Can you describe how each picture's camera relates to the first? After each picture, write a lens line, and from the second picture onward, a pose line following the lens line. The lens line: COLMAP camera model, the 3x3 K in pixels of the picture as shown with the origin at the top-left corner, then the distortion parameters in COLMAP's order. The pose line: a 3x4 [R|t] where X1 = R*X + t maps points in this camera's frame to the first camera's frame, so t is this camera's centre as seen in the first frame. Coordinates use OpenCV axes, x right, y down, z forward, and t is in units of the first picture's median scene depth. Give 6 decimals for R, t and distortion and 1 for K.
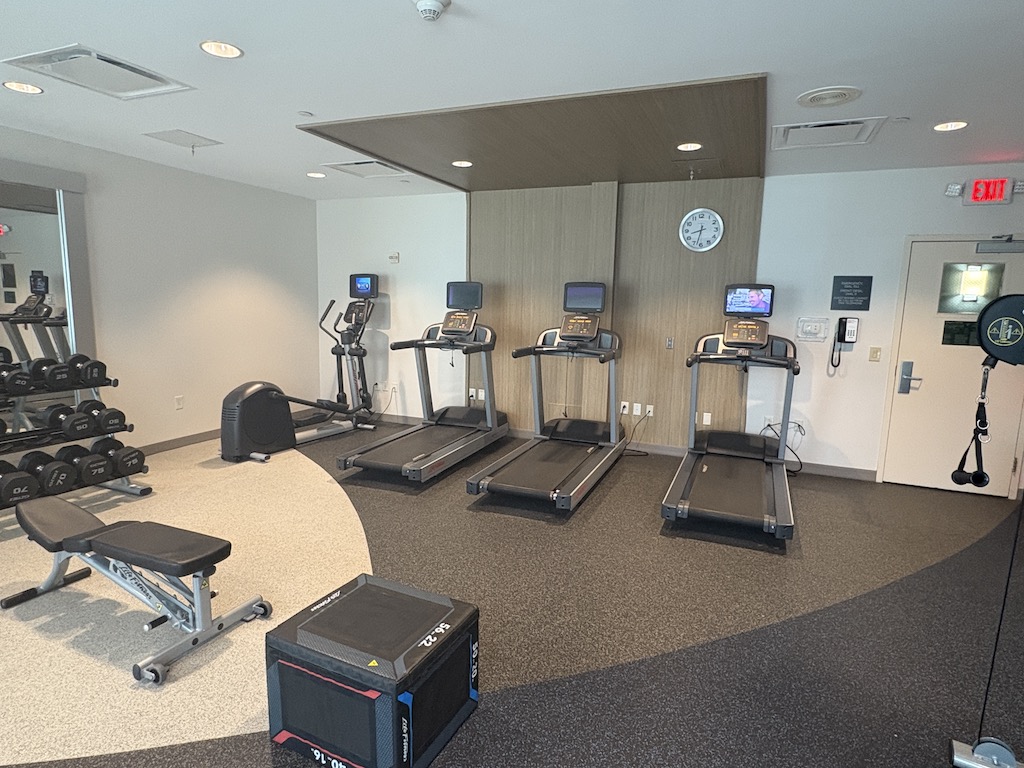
lens RADIAL K [[576.8, 0, 512.0], [0, 576.8, 384.0], [0, 0, 1]] dist [-0.000735, -0.000413]
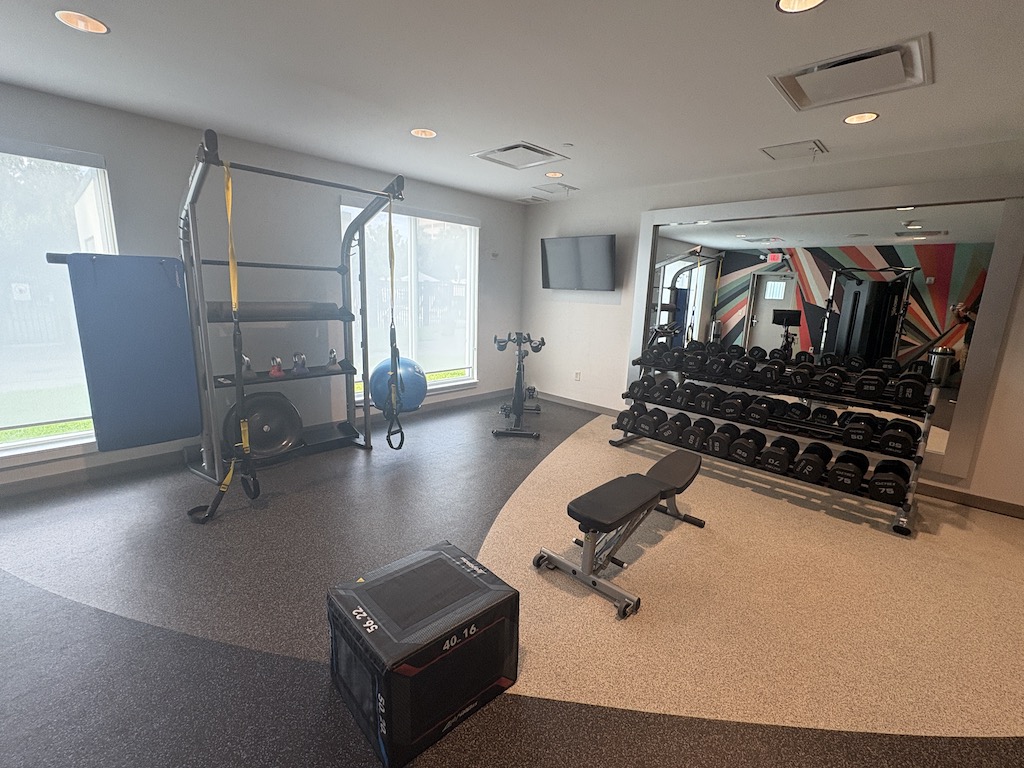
lens RADIAL K [[446.9, 0, 512.0], [0, 446.9, 384.0], [0, 0, 1]] dist [0.026907, -0.020939]
pose [[-0.369892, 0.158723, -0.915416, 0.250995], [-0.174015, 0.956026, 0.236078, -0.118297], [0.912633, 0.246619, -0.326007, 0.790152]]
